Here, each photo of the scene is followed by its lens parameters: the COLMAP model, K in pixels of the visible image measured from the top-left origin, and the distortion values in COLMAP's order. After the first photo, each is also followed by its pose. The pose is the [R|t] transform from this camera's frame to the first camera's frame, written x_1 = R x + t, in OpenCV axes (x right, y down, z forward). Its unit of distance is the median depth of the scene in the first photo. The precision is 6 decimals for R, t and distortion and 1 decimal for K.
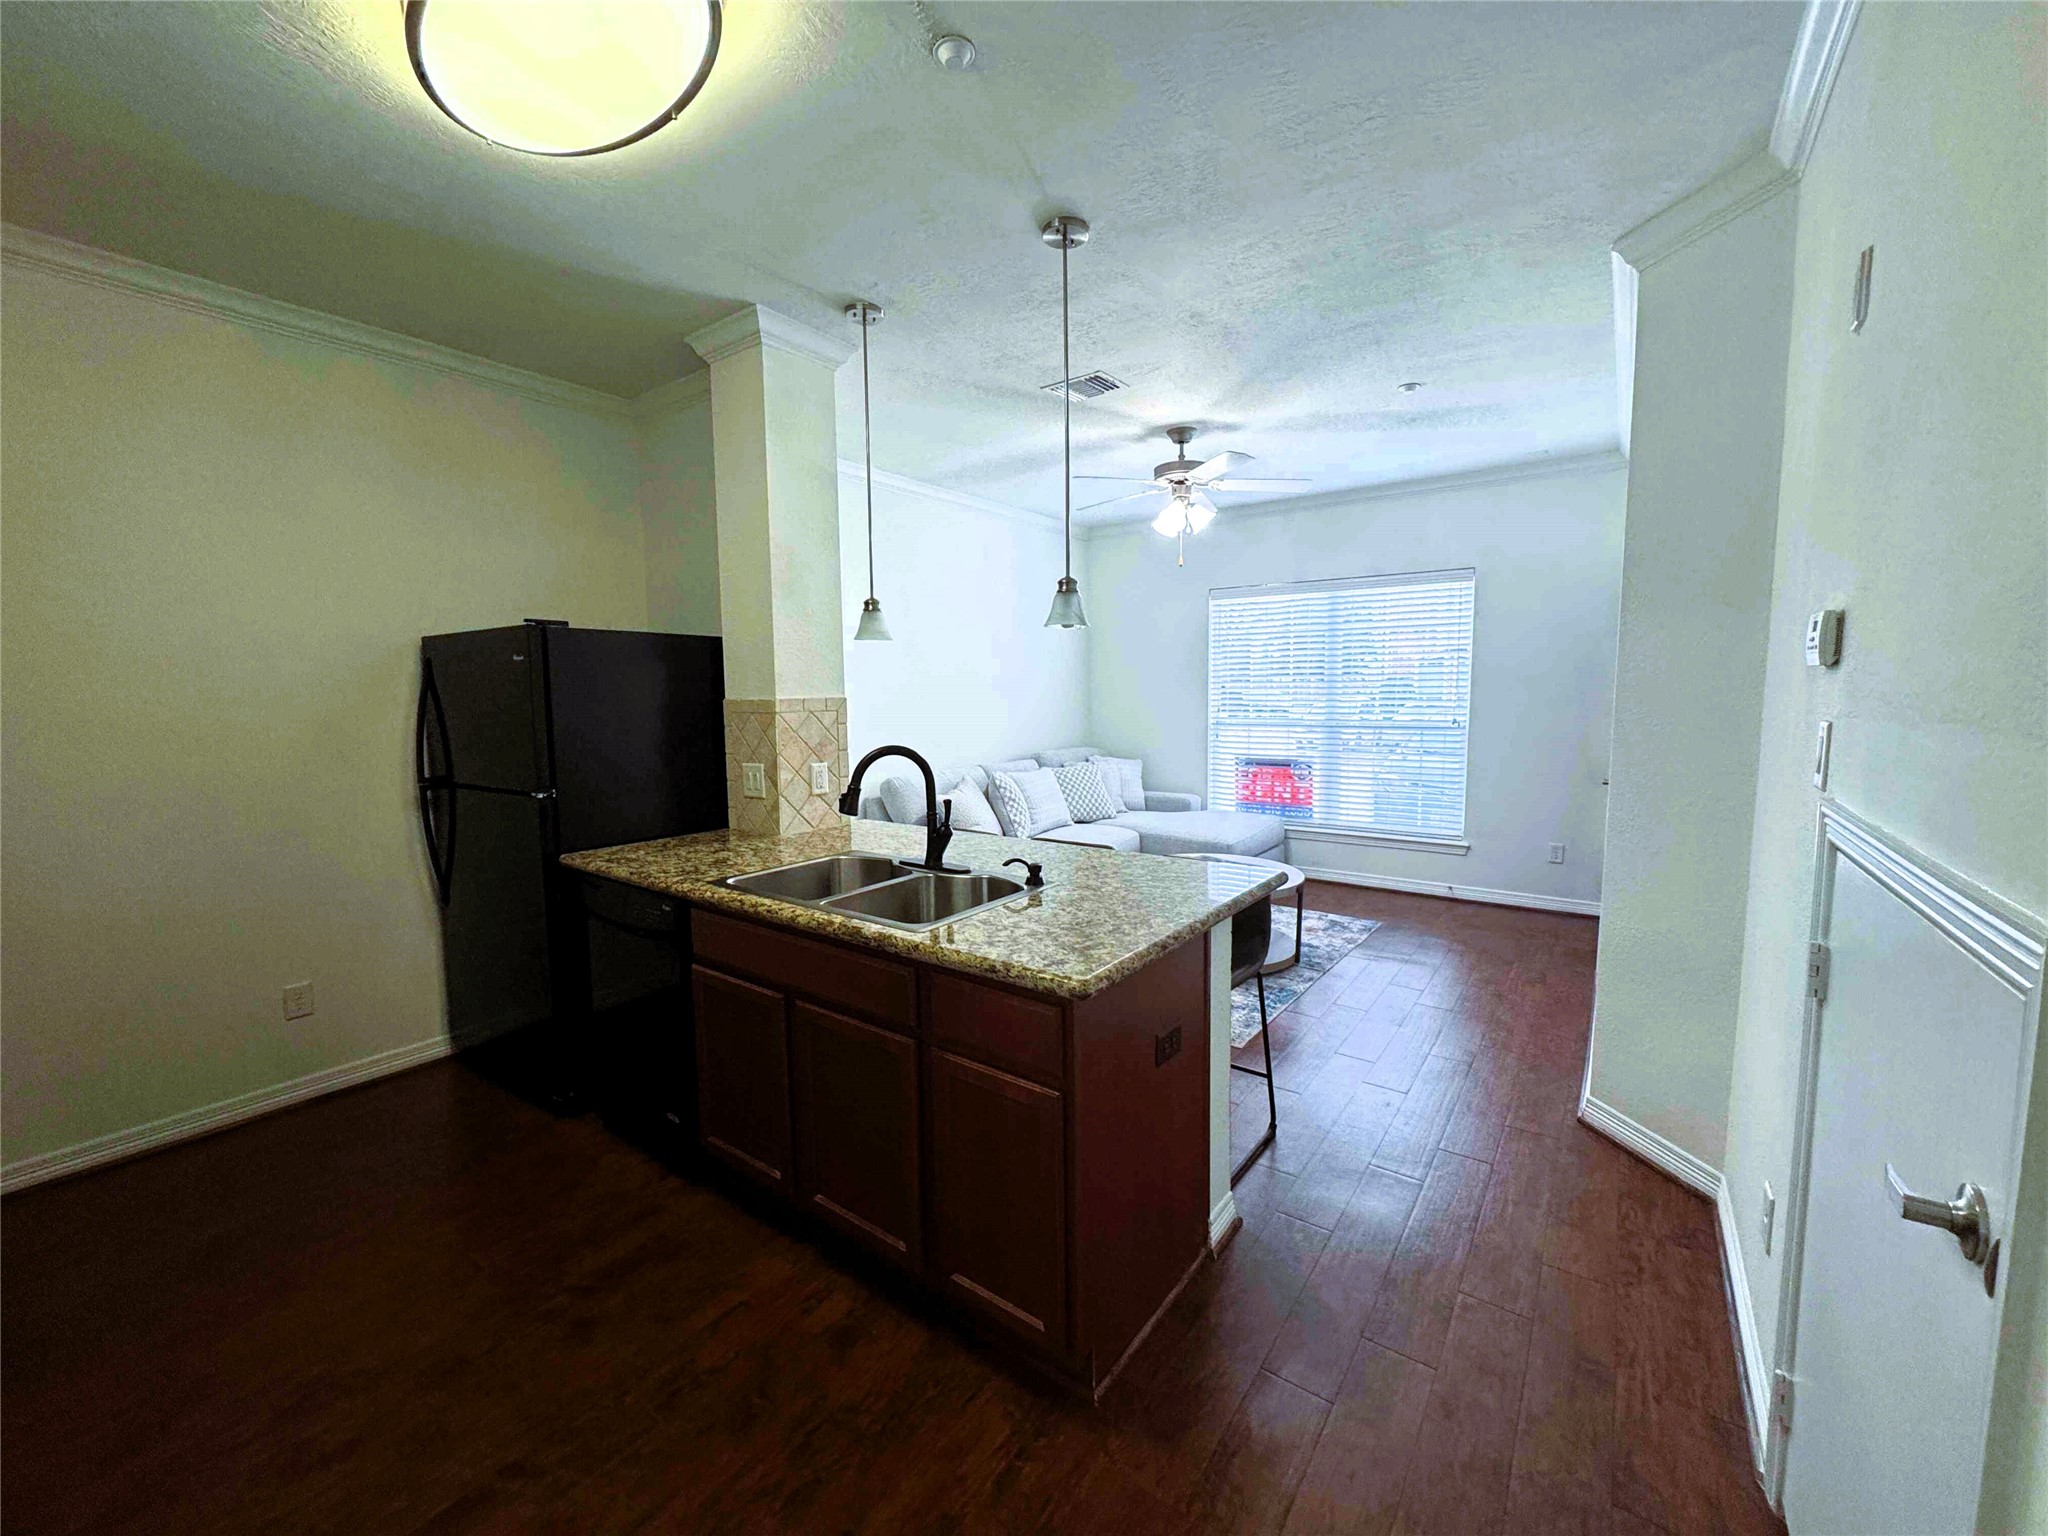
lens RADIAL K [[813.8, 0, 1024.0], [0, 813.8, 768.0], [0, 0, 1]] dist [-0.003147, 0.000405]
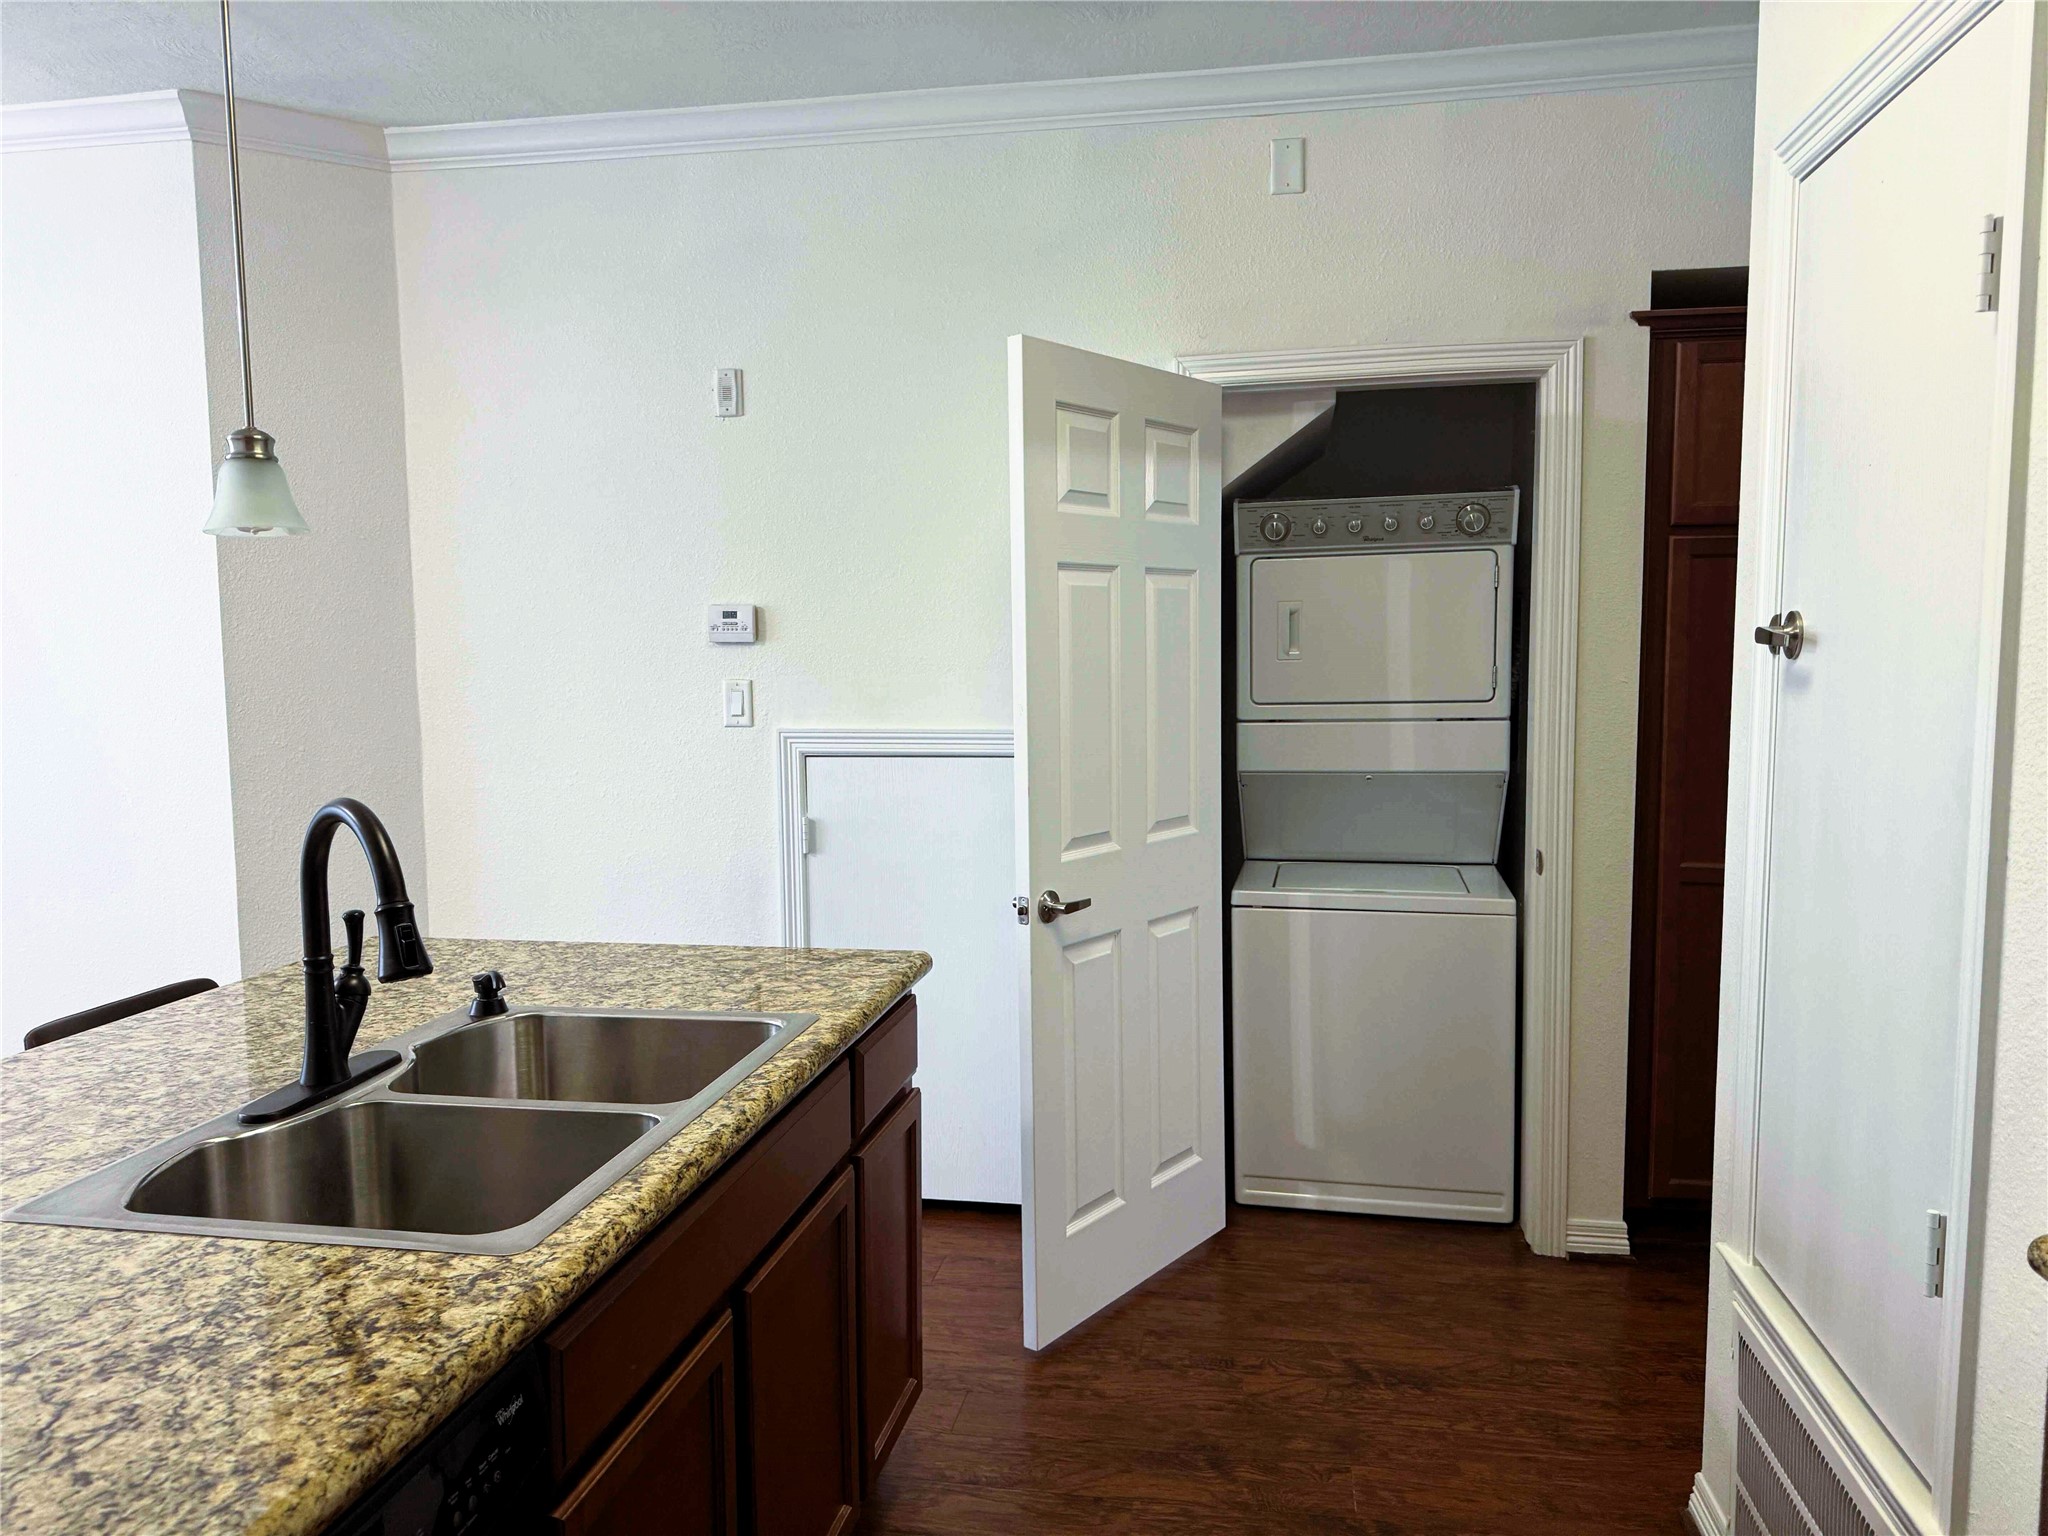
lens RADIAL K [[1457.4, 0, 1024.0], [0, 1457.4, 768.0], [0, 0, 1]] dist [0.035276, -0.046848]
pose [[-0.442143, -0.065507, 0.894549, -0.781681], [0.101594, 0.987254, 0.122510, -0.079939], [-0.891172, 0.145048, -0.429852, 0.827163]]
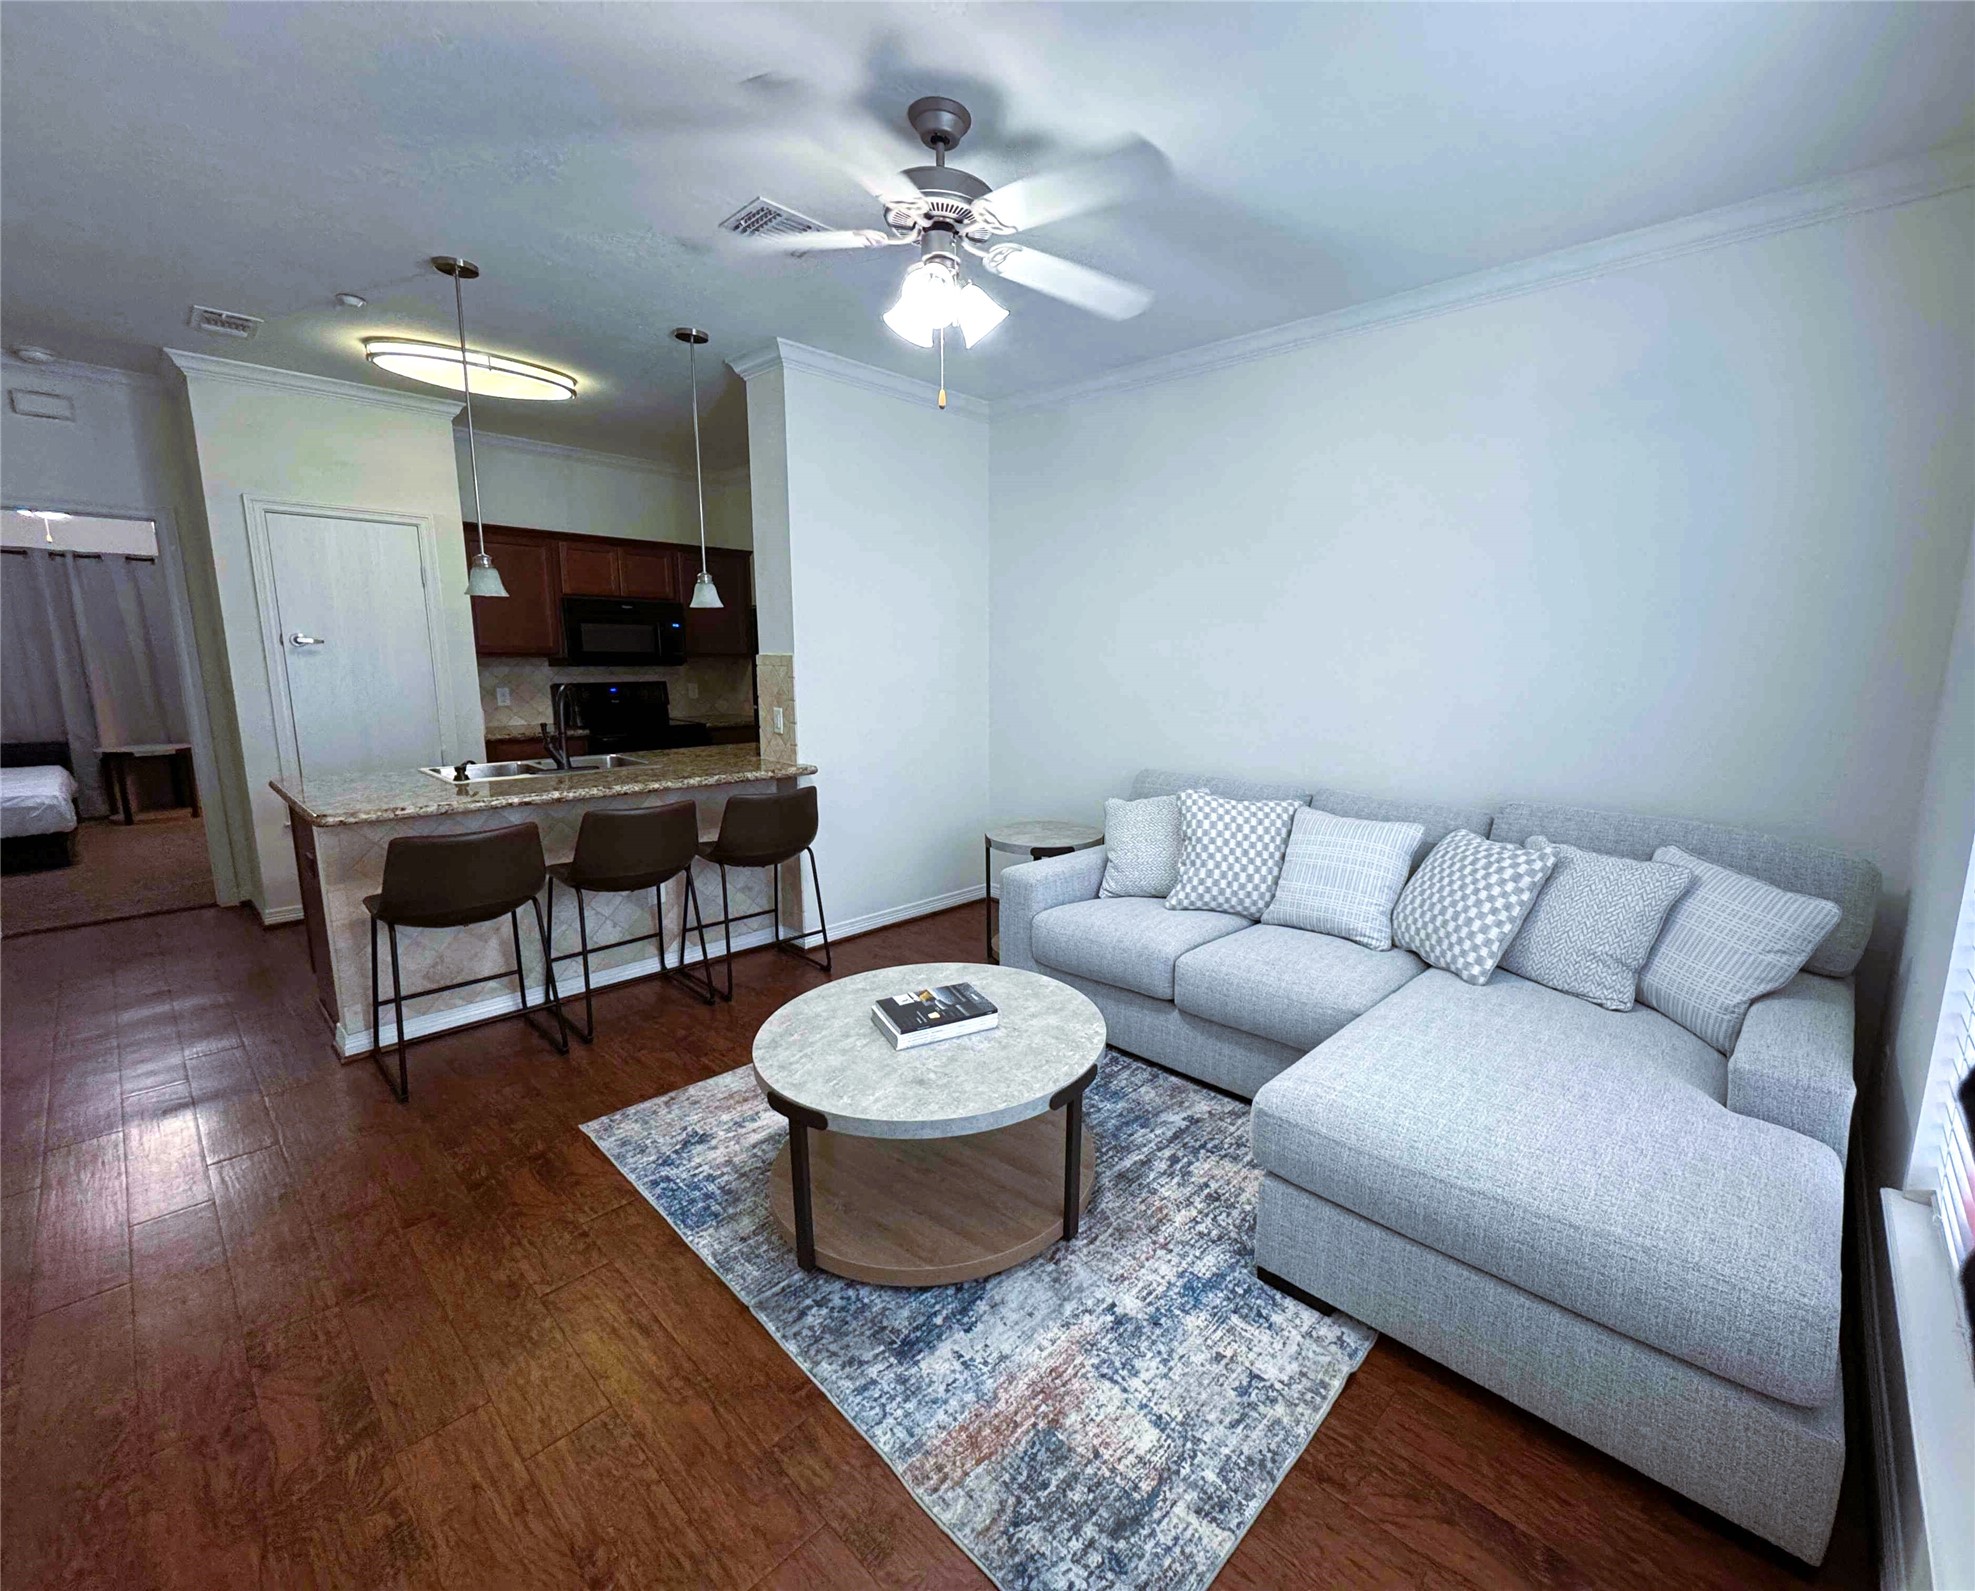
lens RADIAL K [[842.7, 0, 987.5], [0, 842.7, 795.5], [0, 0, 1]] dist [-0.000246, -0.000043]
pose [[-0.129813, 0.171518, -0.976591, 1.052128], [-0.108572, 0.976544, 0.185942, -0.162210], [0.985576, 0.130169, -0.108146, 1.595842]]
